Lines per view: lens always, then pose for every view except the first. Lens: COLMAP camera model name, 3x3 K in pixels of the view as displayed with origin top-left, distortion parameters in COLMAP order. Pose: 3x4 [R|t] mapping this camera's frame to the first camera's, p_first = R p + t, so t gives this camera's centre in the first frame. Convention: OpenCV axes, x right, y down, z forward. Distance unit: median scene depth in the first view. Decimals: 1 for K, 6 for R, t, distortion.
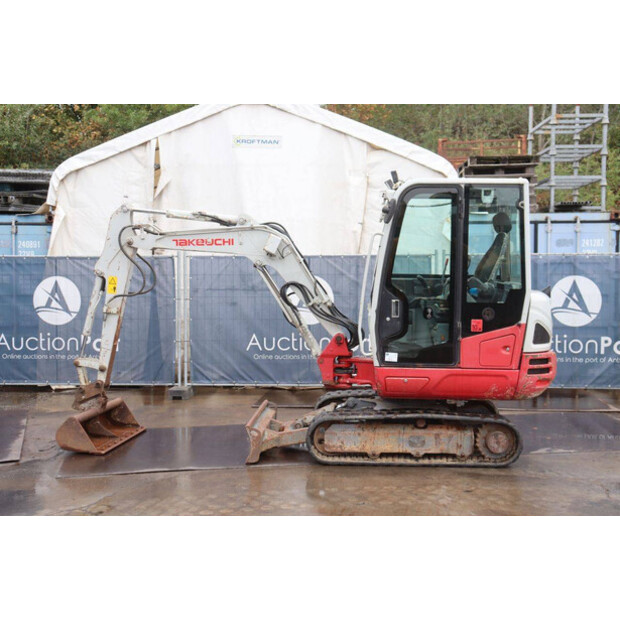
lens RADIAL K [[848.6, 0, 309.0], [0, 848.6, 307.3], [0, 0, 1]] dist [0.061905, 0.000000]
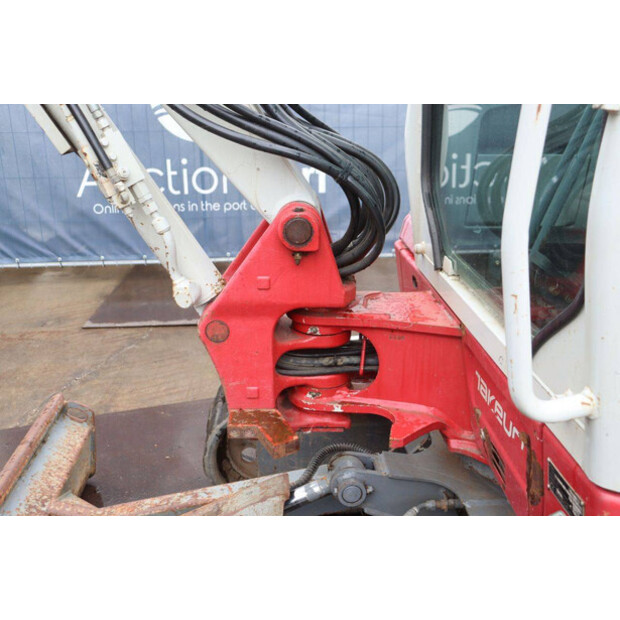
lens RADIAL K [[644.8, 0, 312.3], [0, 644.8, 311.3], [0, 0, 1]] dist [-0.076293, 0.000000]
pose [[0.990567, -0.048451, 0.128177, 0.017141], [0.009158, 0.956720, 0.290867, 0.009855], [-0.136722, -0.286950, 0.948139, 0.830620]]
